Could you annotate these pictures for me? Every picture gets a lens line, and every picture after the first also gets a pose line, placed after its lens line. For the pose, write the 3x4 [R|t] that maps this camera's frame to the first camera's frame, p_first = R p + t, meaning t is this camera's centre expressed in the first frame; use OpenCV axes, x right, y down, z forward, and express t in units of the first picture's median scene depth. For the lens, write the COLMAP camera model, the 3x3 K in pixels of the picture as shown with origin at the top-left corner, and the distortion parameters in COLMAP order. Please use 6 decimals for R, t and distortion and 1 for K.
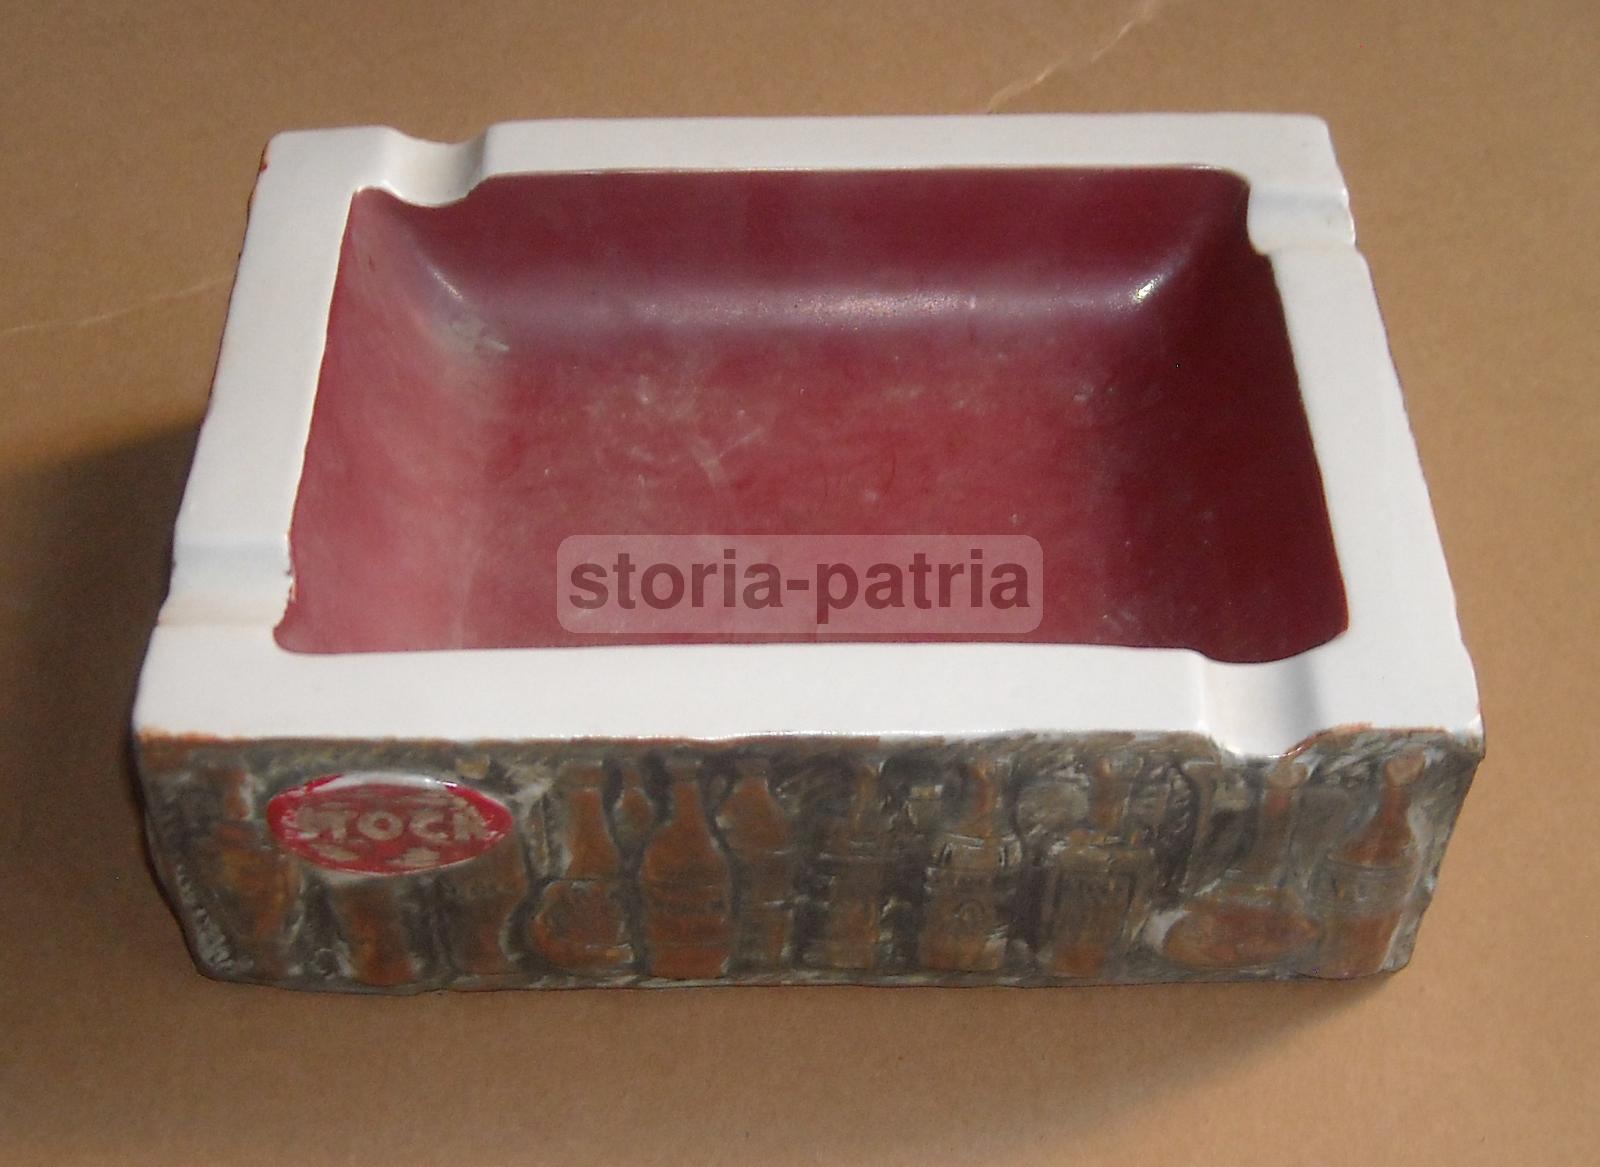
lens RADIAL K [[1654.0, 0, 800.5], [0, 1654.0, 546.4], [0, 0, 1]] dist [-0.038430, 0.000000]
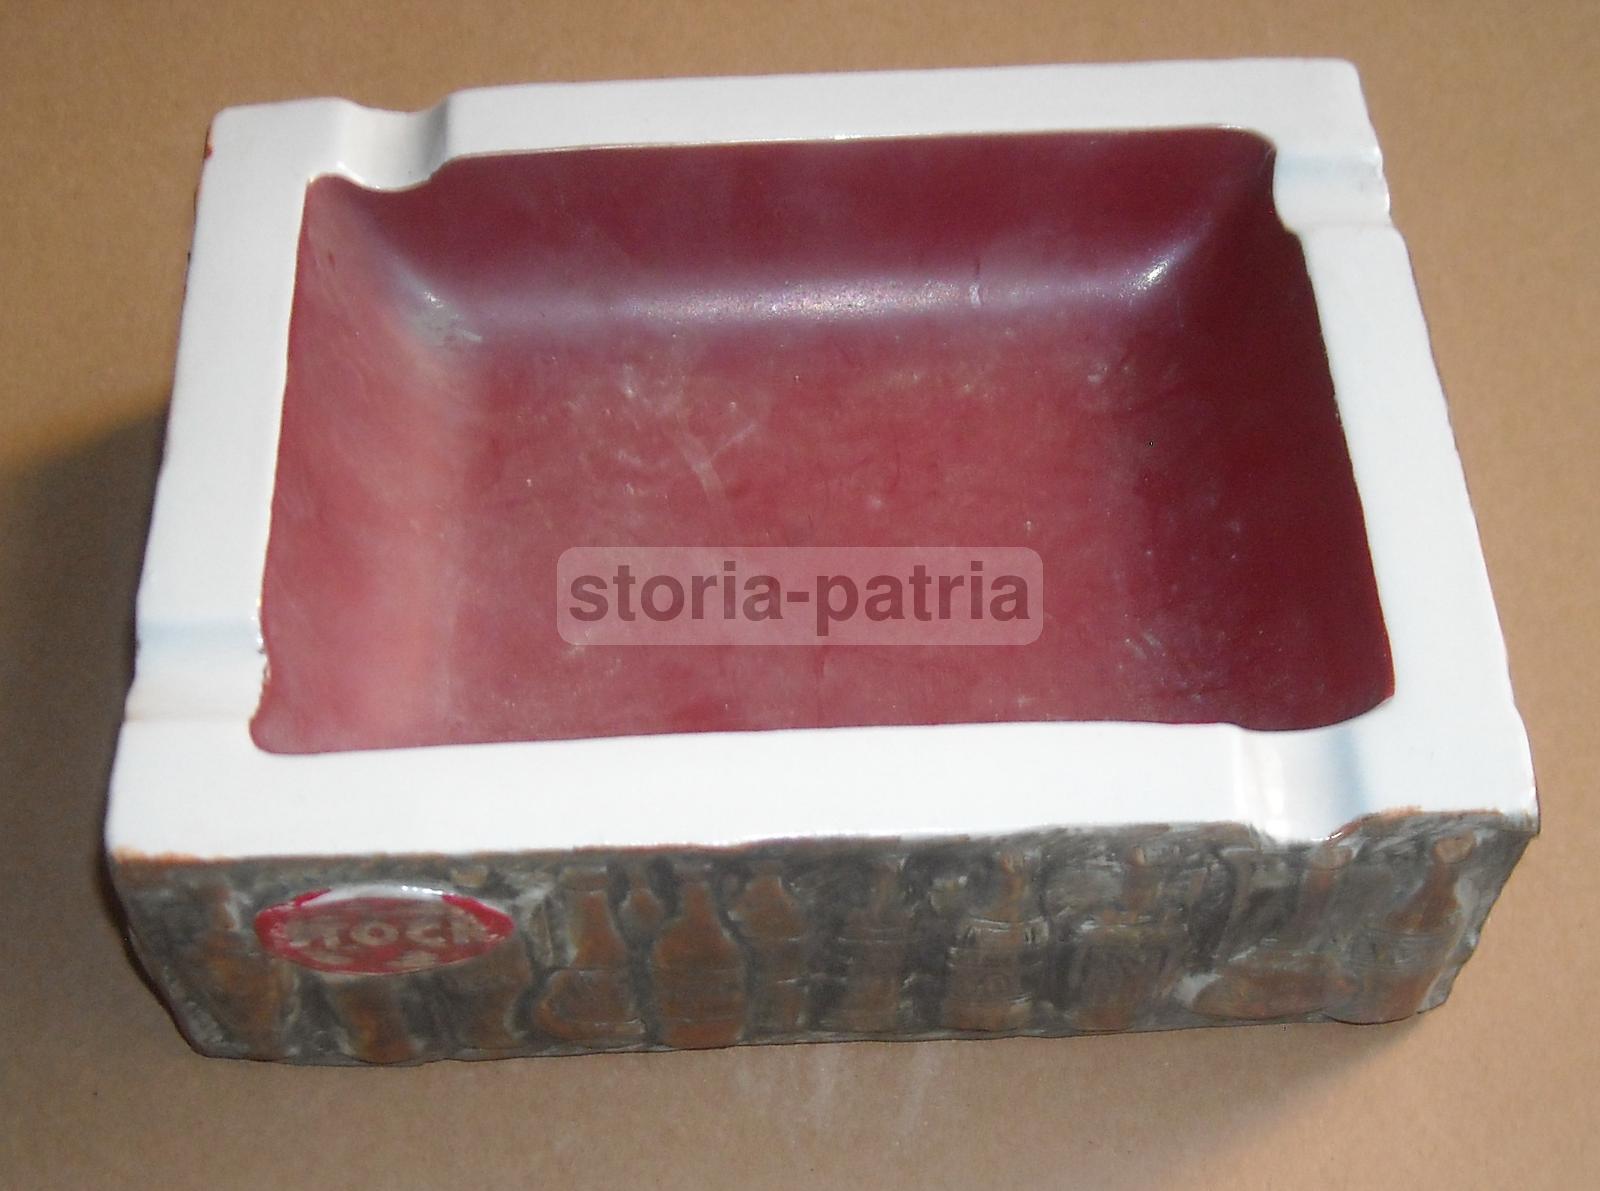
lens RADIAL K [[1692.1, 0, 794.3], [0, 1692.1, 589.7], [0, 0, 1]] dist [-0.045717, 0.000000]
pose [[0.999655, -0.026059, 0.003356, -0.010598], [0.025558, 0.994056, 0.105832, -0.111377], [-0.006093, -0.105710, 0.994378, 0.050566]]
